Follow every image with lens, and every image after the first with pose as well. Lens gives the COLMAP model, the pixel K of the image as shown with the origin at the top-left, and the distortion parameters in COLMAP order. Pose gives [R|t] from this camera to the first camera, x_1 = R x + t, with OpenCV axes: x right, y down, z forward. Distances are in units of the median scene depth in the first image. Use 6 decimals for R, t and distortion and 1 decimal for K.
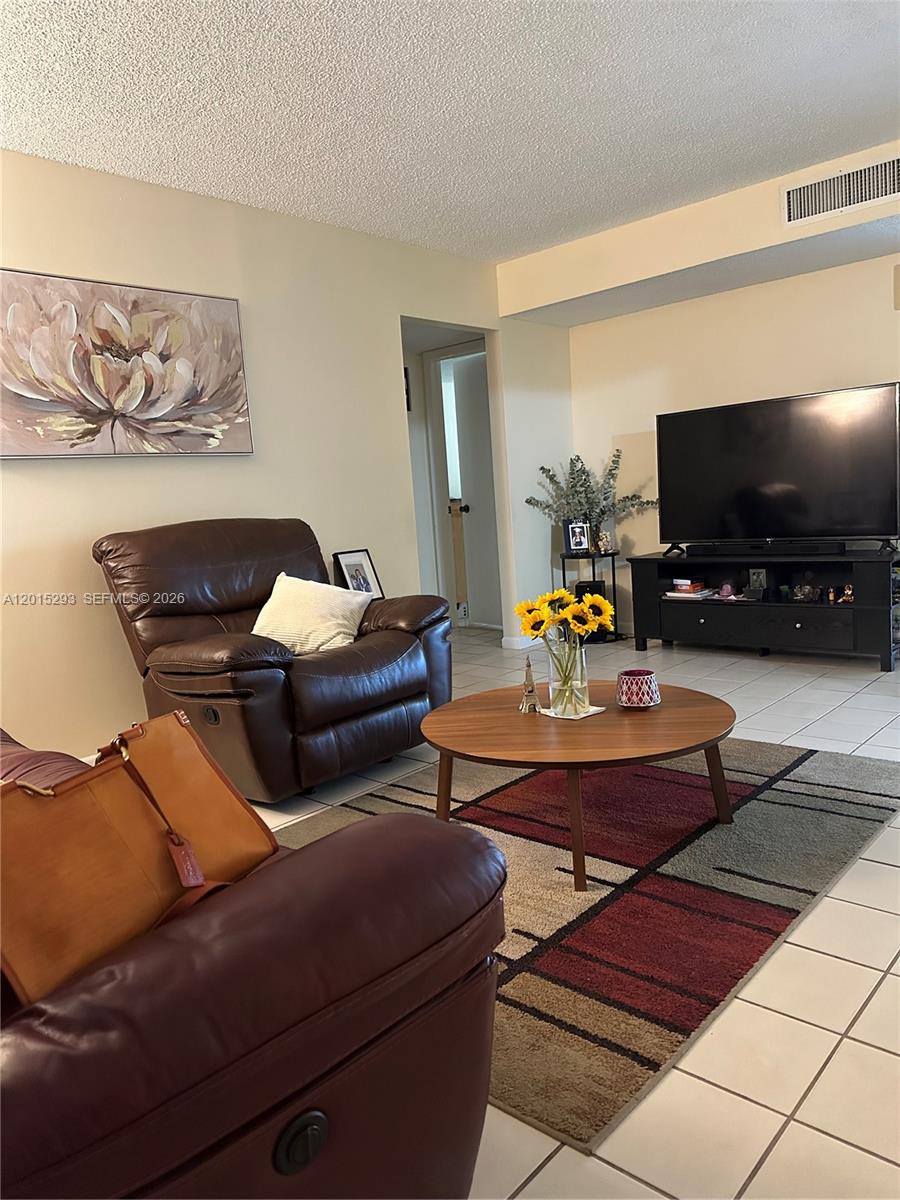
lens RADIAL K [[841.8, 0, 452.2], [0, 841.8, 602.8], [0, 0, 1]] dist [0.060754, -0.071144]
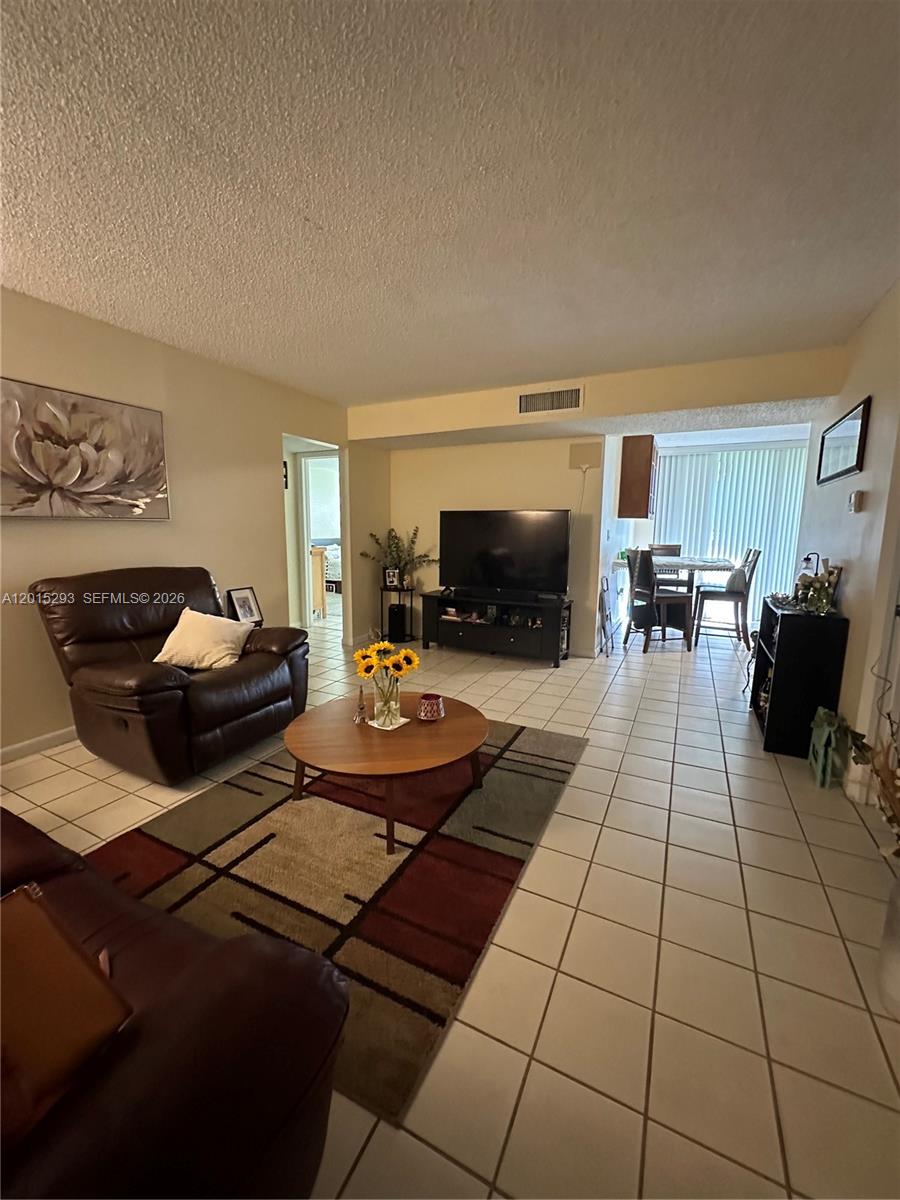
lens RADIAL K [[477.1, 0, 448.0], [0, 477.1, 601.1], [0, 0, 1]] dist [-0.008388, 0.000614]
pose [[0.959259, 0.042015, 0.279386, -0.004543], [-0.048386, 0.998702, 0.015941, -0.089217], [-0.278354, -0.028810, 0.960047, 0.116429]]
